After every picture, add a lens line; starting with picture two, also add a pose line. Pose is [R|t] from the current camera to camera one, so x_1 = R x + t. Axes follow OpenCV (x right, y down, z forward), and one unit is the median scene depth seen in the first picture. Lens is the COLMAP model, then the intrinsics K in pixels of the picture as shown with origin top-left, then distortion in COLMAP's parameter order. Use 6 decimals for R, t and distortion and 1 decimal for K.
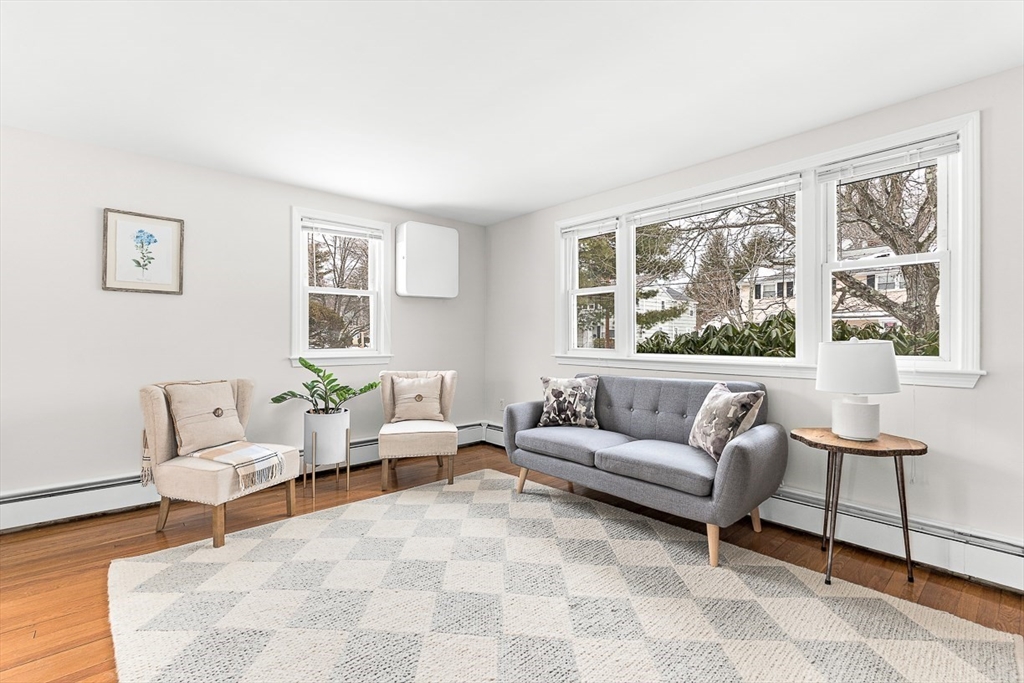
lens RADIAL K [[450.8, 0, 513.1], [0, 450.8, 338.8], [0, 0, 1]] dist [-0.003064, 0.000884]
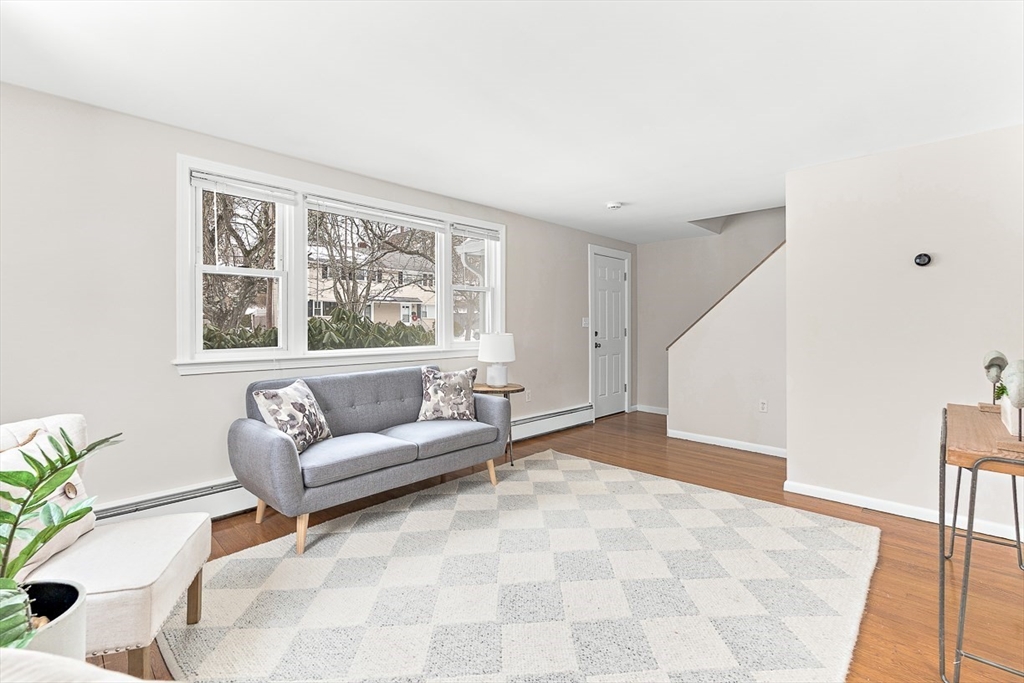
lens RADIAL K [[450.8, 0, 505.9], [0, 450.8, 330.9], [0, 0, 1]] dist [-0.003064, 0.000884]
pose [[-0.073404, -0.009484, 0.997257, -0.776792], [-0.000658, 0.999955, 0.009462, -0.018856], [-0.997302, 0.000038, -0.073407, 0.787630]]
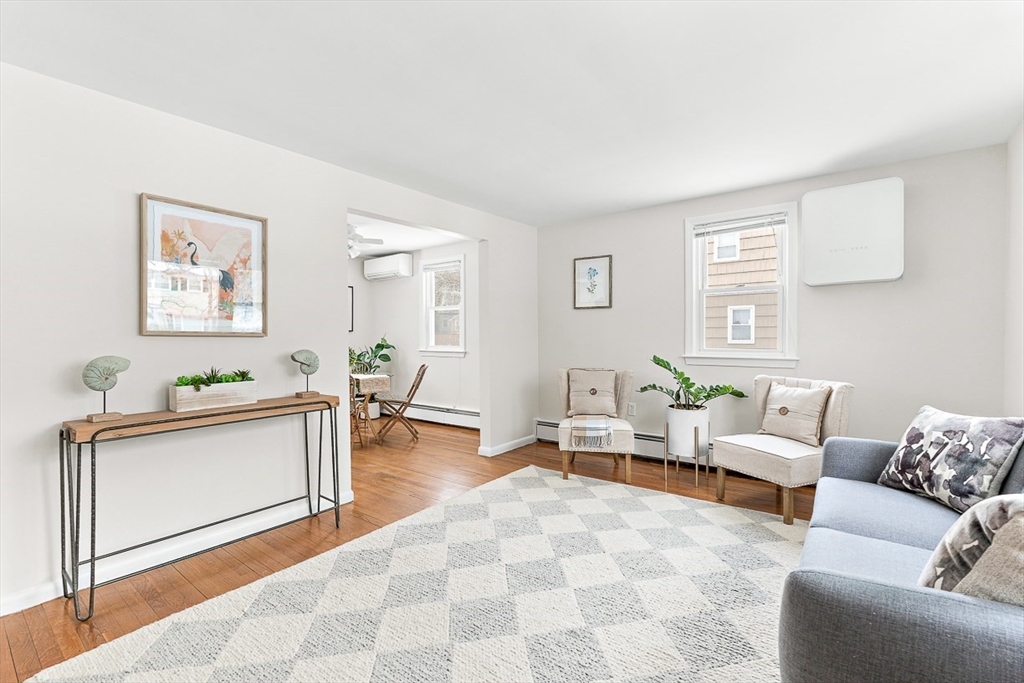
lens RADIAL K [[450.8, 0, 506.5], [0, 450.8, 342.4], [0, 0, 1]] dist [-0.003064, 0.000884]
pose [[0.189624, 0.009599, -0.981810, 0.623942], [0.004670, 0.999932, 0.010679, -0.006309], [0.981846, -0.006610, 0.189567, 0.430380]]
